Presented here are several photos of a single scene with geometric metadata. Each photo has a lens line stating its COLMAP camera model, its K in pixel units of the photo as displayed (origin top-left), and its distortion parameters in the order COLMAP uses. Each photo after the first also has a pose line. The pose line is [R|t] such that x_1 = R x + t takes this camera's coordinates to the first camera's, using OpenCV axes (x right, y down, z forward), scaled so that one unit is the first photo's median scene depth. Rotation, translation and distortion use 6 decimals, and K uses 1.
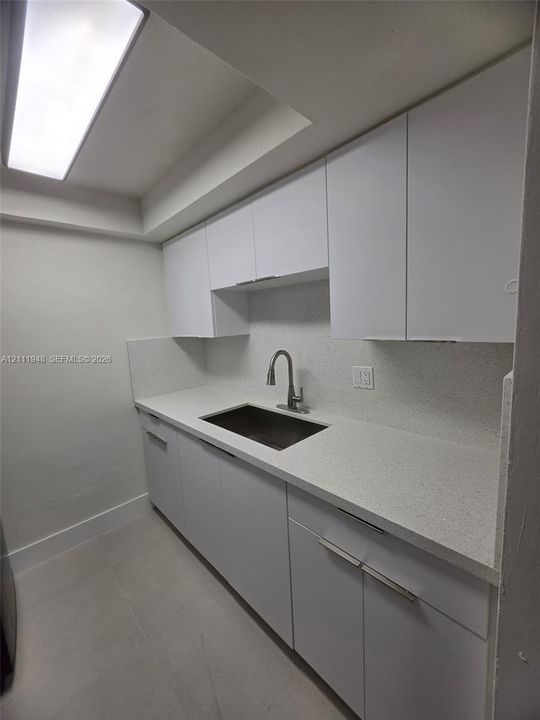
lens RADIAL K [[287.8, 0, 271.9], [0, 287.8, 358.8], [0, 0, 1]] dist [-0.000392, -0.005164]
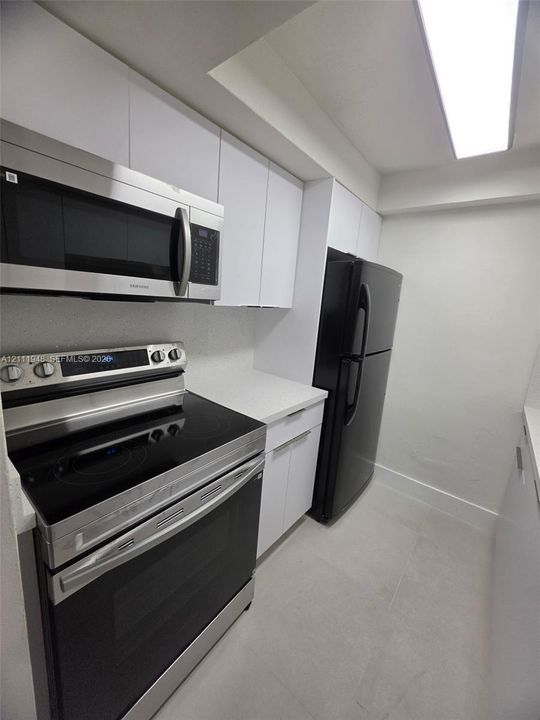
lens RADIAL K [[287.7, 0, 268.7], [0, 287.7, 355.4], [0, 0, 1]] dist [0.000383, -0.000136]
pose [[0.118765, 0.258406, -0.958708, 0.216143], [-0.219553, 0.948476, 0.228450, -0.019128], [0.968345, 0.183355, 0.169380, 0.162929]]
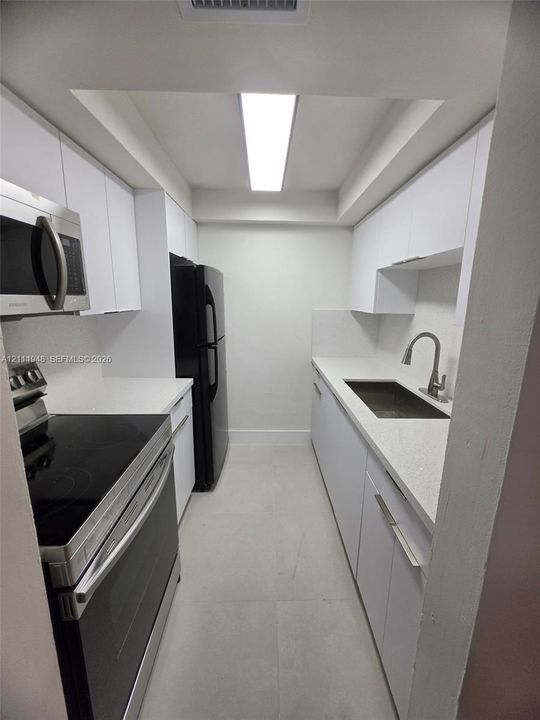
lens RADIAL K [[287.7, 0, 268.7], [0, 287.7, 355.4], [0, 0, 1]] dist [0.000383, -0.000136]
pose [[0.720670, 0.195709, -0.665080, 0.278011], [-0.142541, 0.980660, 0.134118, -0.006462], [0.678466, -0.001853, 0.734629, -0.075806]]
